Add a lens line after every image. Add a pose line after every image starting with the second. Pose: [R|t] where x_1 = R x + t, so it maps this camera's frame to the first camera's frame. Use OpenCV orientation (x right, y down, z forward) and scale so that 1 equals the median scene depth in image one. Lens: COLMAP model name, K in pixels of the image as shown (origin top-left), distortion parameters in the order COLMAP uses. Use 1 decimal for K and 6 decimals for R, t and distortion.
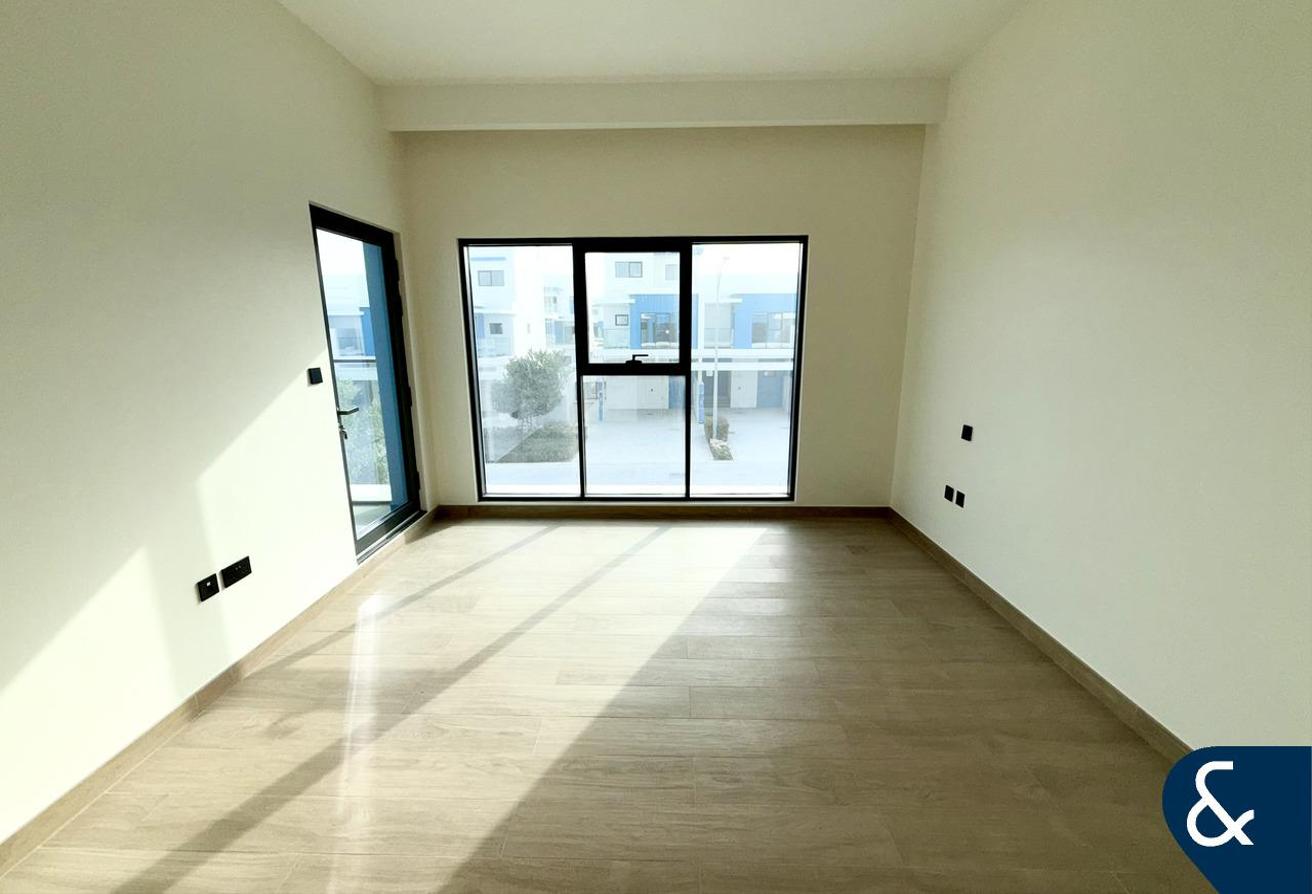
lens RADIAL K [[526.5, 0, 655.4], [0, 526.5, 441.3], [0, 0, 1]] dist [0.001323, 0.000204]
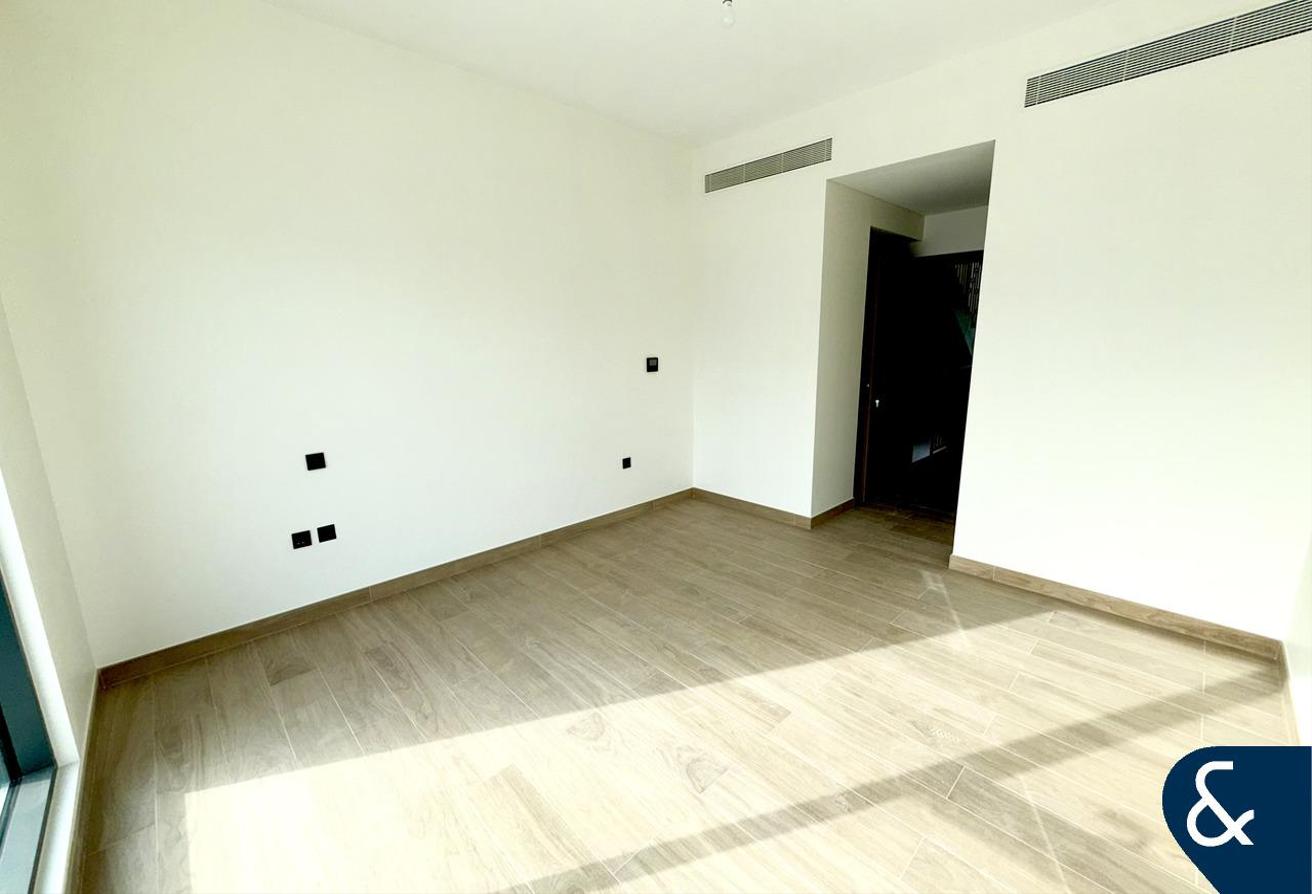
lens RADIAL K [[526.5, 0, 655.4], [0, 526.5, 441.3], [0, 0, 1]] dist [0.001323, 0.000204]
pose [[-0.708219, -0.123971, 0.695023, -0.627193], [0.167128, 0.927039, 0.335658, -0.357197], [-0.685925, 0.353877, -0.635828, 1.634790]]
